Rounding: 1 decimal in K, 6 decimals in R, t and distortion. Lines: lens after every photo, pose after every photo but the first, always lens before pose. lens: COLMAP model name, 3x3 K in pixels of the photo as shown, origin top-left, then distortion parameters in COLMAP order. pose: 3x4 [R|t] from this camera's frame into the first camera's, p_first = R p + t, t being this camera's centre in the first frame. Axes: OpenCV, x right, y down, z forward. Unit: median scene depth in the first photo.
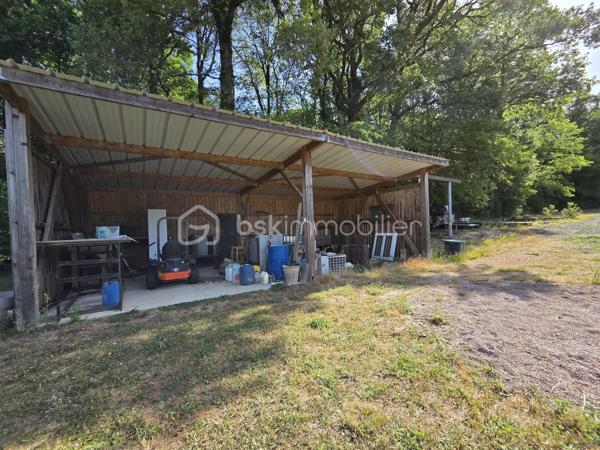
lens RADIAL K [[249.2, 0, 300.0], [0, 249.2, 225.0], [0, 0, 1]] dist [-0.002209, 0.000361]
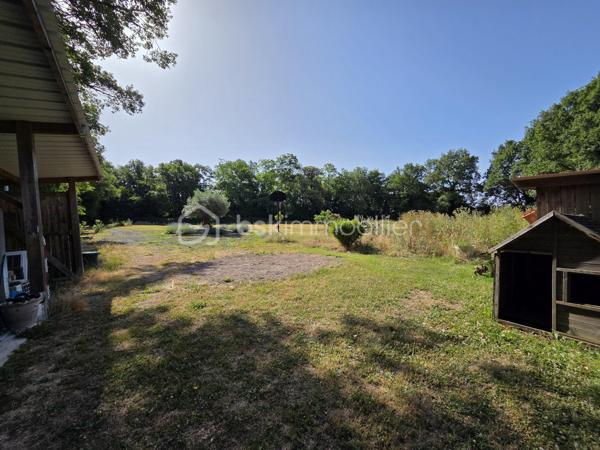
lens RADIAL K [[249.2, 0, 300.0], [0, 249.2, 225.0], [0, 0, 1]] dist [-0.002209, 0.000361]
pose [[-0.072900, 0.013524, 0.997248, -1.150534], [0.057898, 0.998279, -0.009305, 0.024474], [-0.995657, 0.057060, -0.073557, 0.514297]]
